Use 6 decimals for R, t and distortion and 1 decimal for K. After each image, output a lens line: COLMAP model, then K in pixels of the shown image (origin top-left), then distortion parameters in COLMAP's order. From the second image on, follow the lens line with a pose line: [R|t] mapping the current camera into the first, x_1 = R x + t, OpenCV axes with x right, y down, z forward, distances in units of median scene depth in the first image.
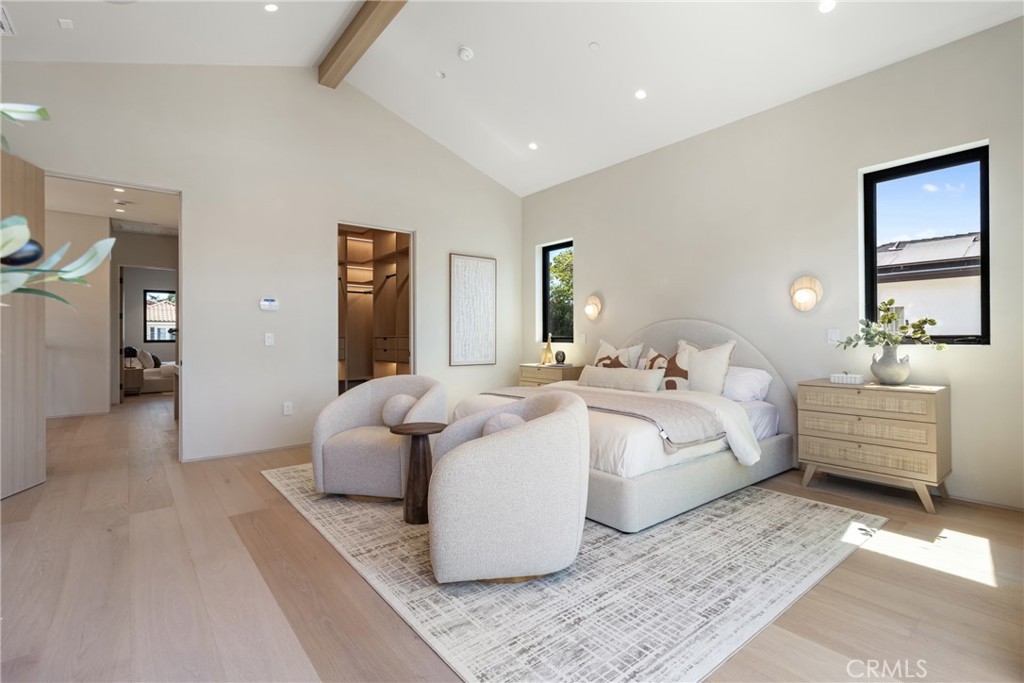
lens RADIAL K [[476.6, 0, 519.2], [0, 476.6, 342.9], [0, 0, 1]] dist [0.002305, 0.000061]
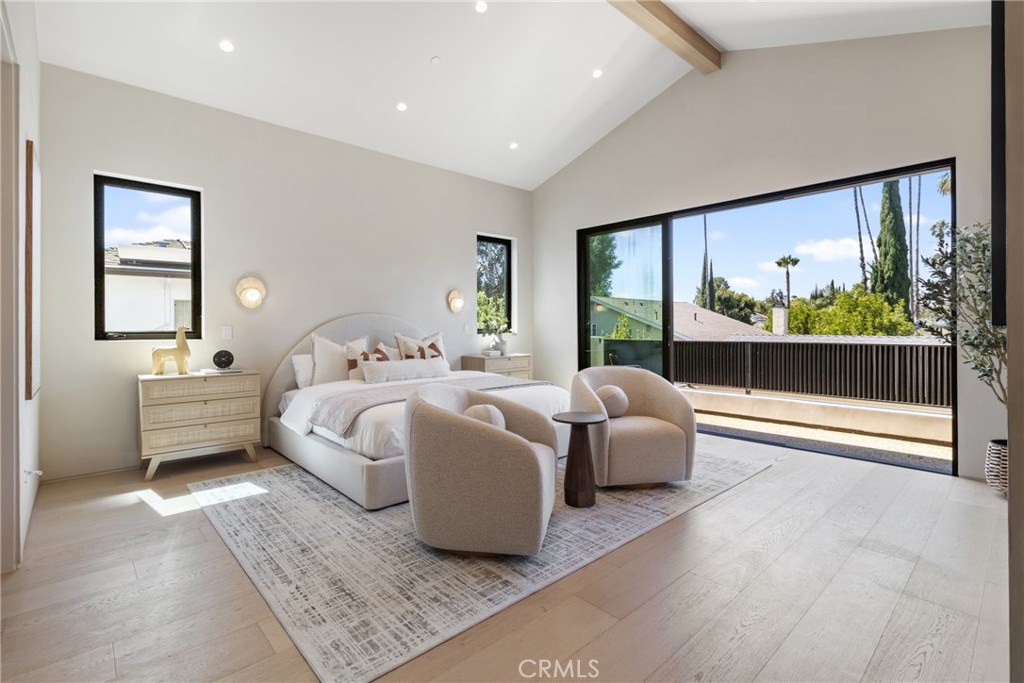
lens RADIAL K [[476.6, 0, 517.4], [0, 476.6, 331.9], [0, 0, 1]] dist [0.002305, 0.000061]
pose [[-0.064262, -0.003325, 0.997928, -1.092240], [0.013859, 0.999895, 0.004224, -0.011986], [-0.997837, 0.014102, -0.064209, 1.050720]]
